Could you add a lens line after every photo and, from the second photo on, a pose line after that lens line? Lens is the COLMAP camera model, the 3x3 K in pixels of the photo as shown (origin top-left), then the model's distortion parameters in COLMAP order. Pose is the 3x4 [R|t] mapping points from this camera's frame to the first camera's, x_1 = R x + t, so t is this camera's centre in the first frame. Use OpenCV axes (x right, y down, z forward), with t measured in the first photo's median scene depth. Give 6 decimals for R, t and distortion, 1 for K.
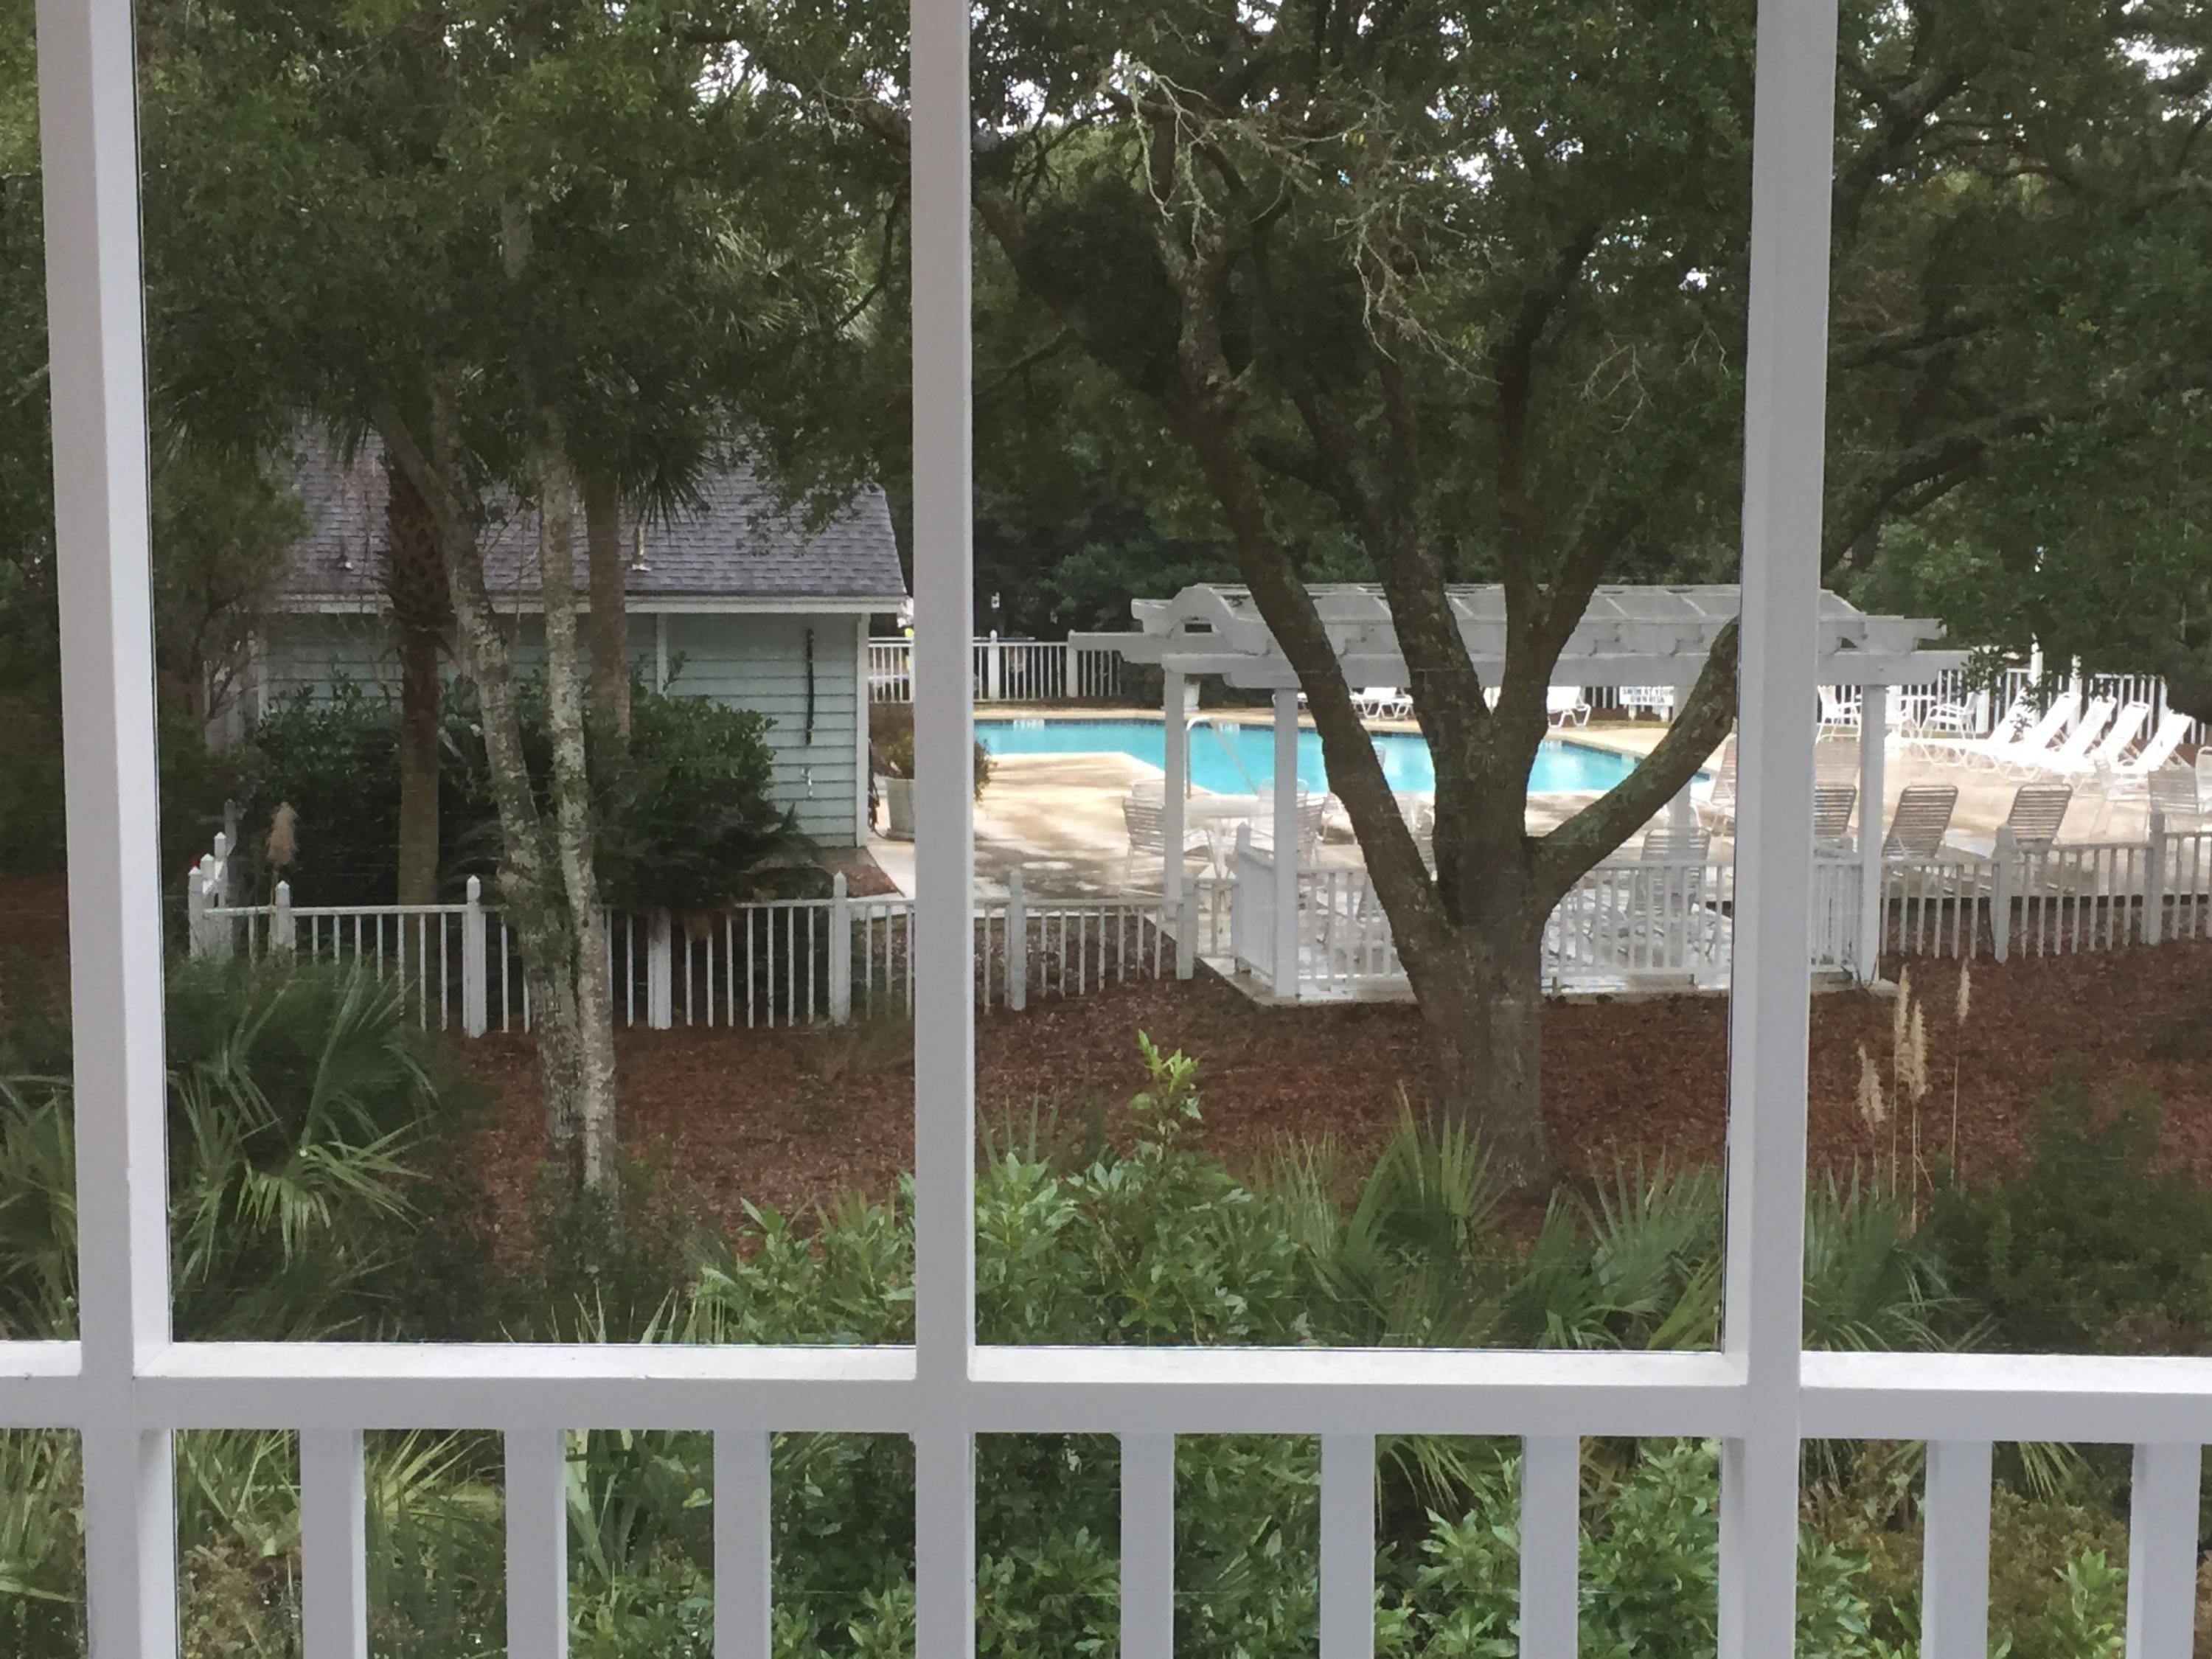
lens RADIAL K [[3123.8, 0, 1107.4], [0, 3123.8, 826.3], [0, 0, 1]] dist [0.018357, 0.000000]
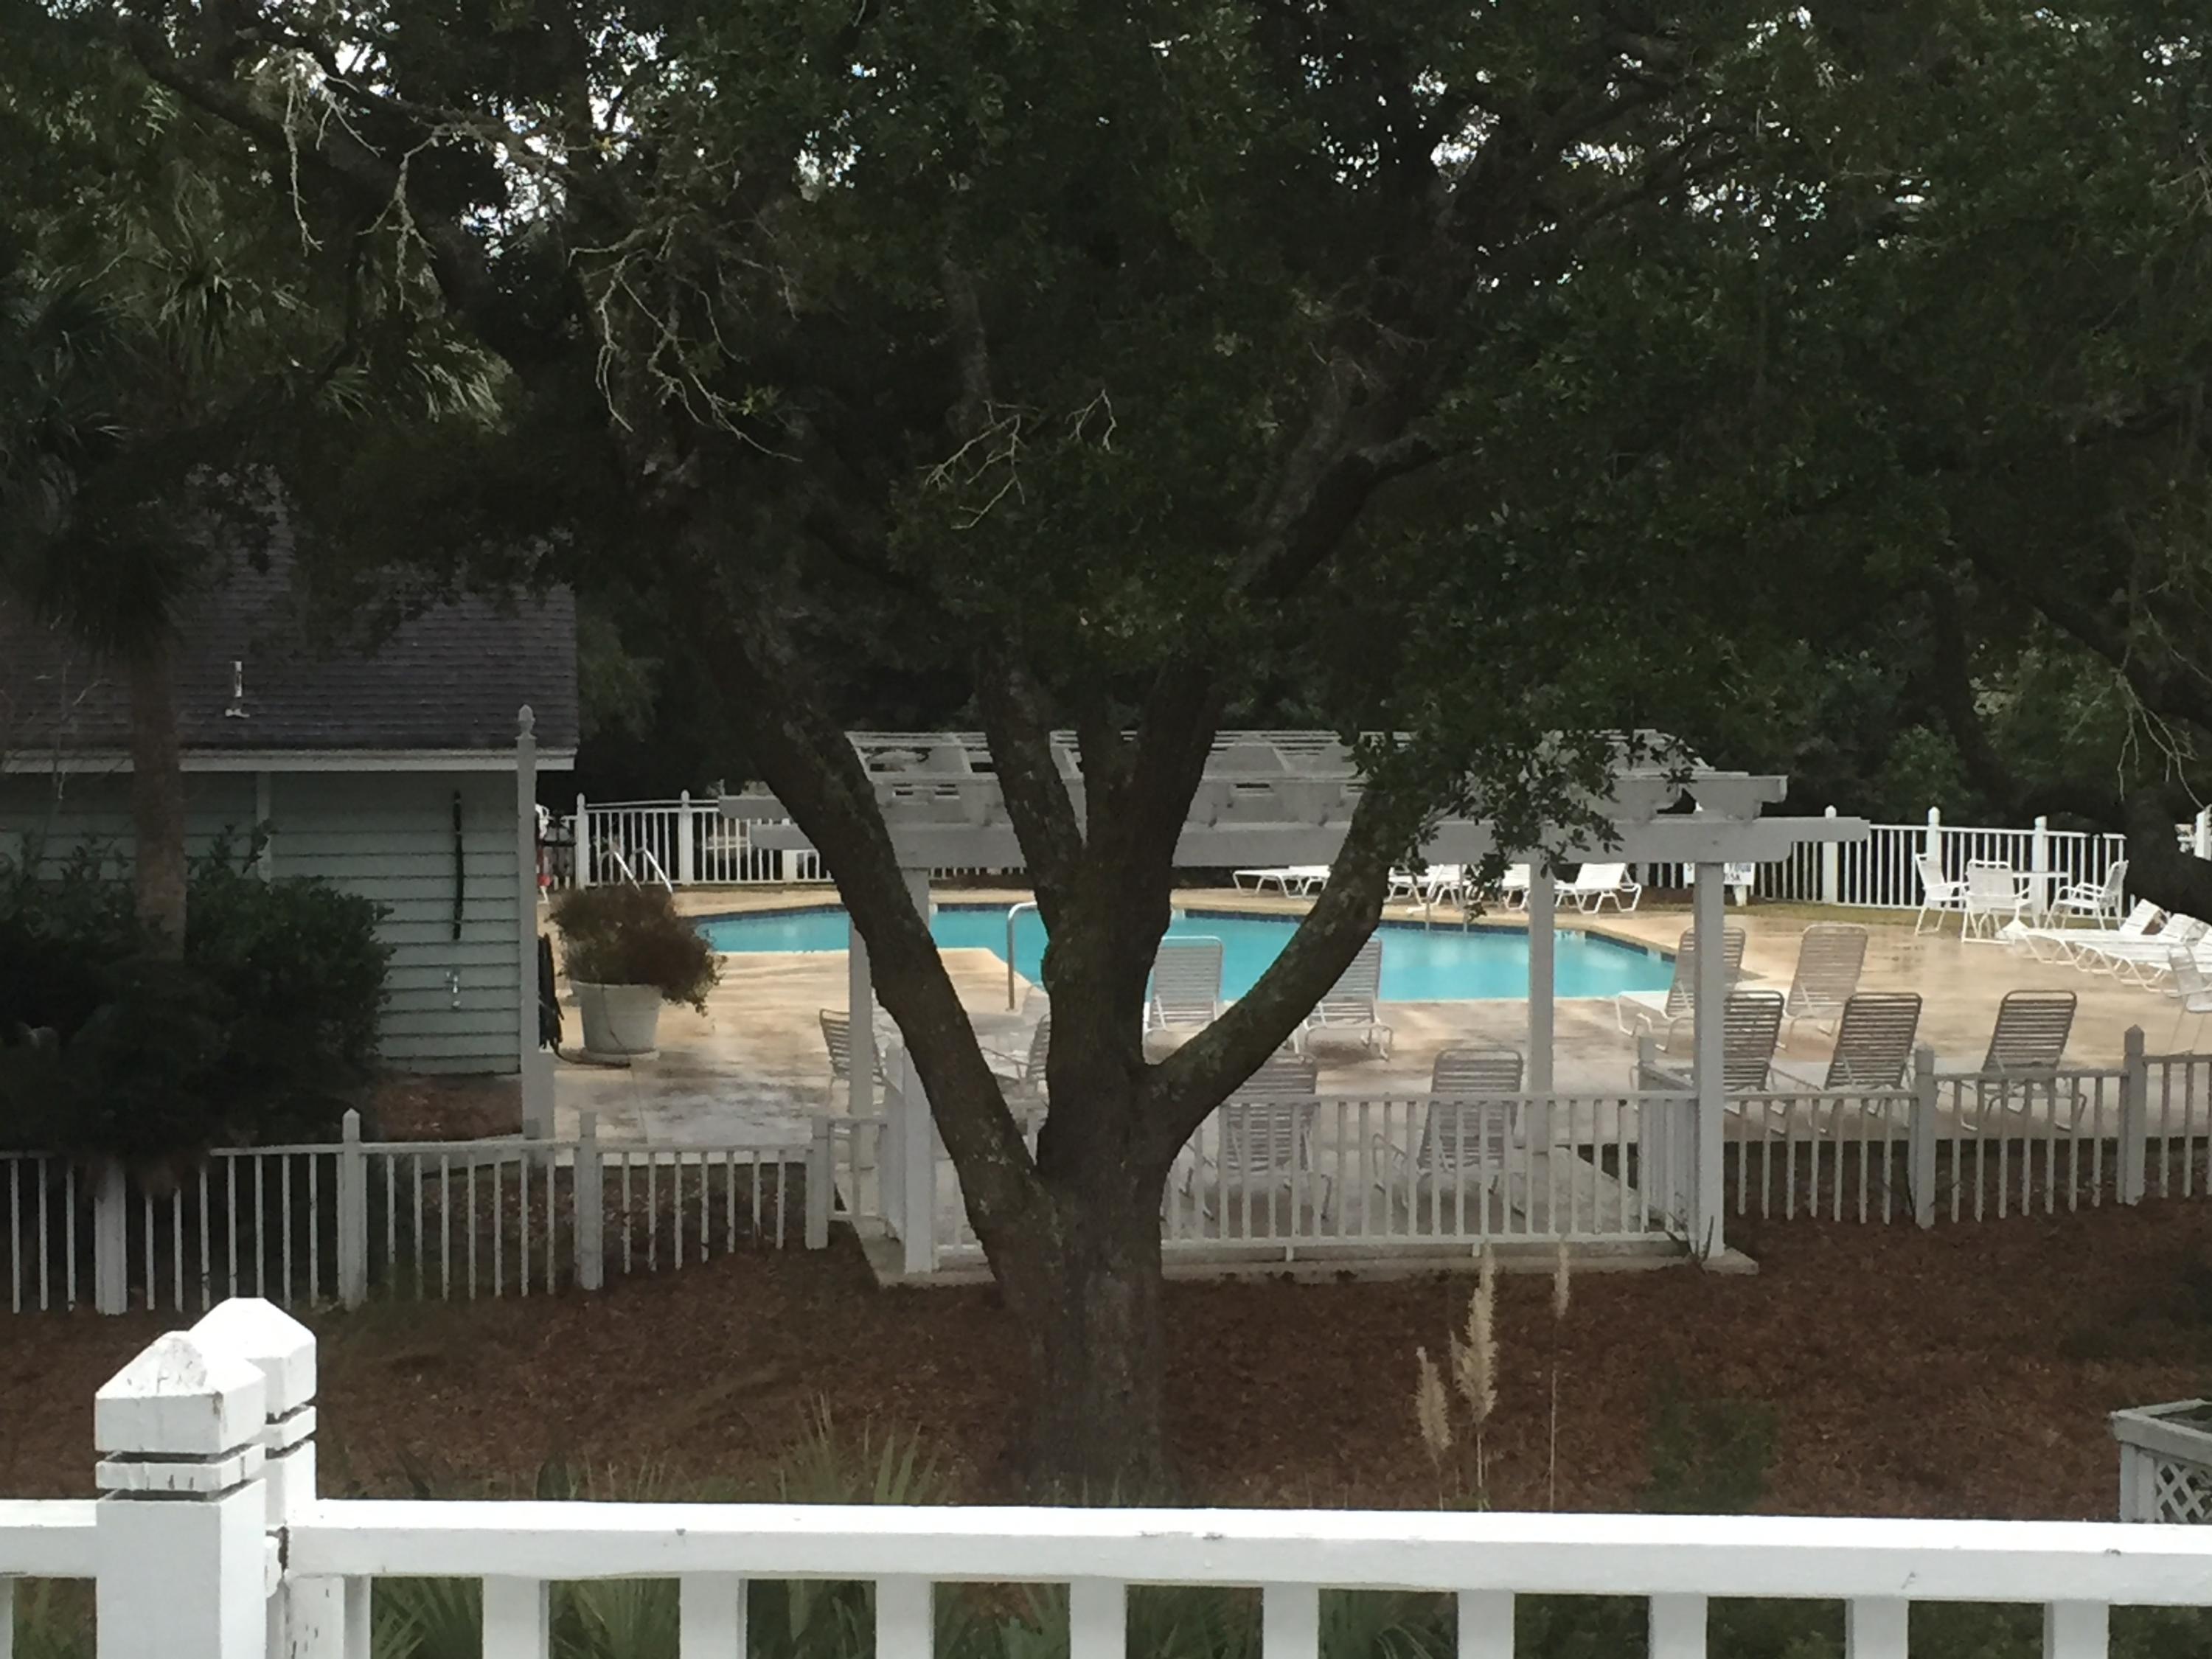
lens RADIAL K [[4021.5, 0, 1104.5], [0, 4021.5, 834.3], [0, 0, 1]] dist [0.010001, 0.000000]
pose [[0.998930, -0.002727, -0.046175, 0.132013], [0.000378, 0.998708, -0.050807, -0.002068], [0.046254, 0.050735, 0.997640, 0.016752]]
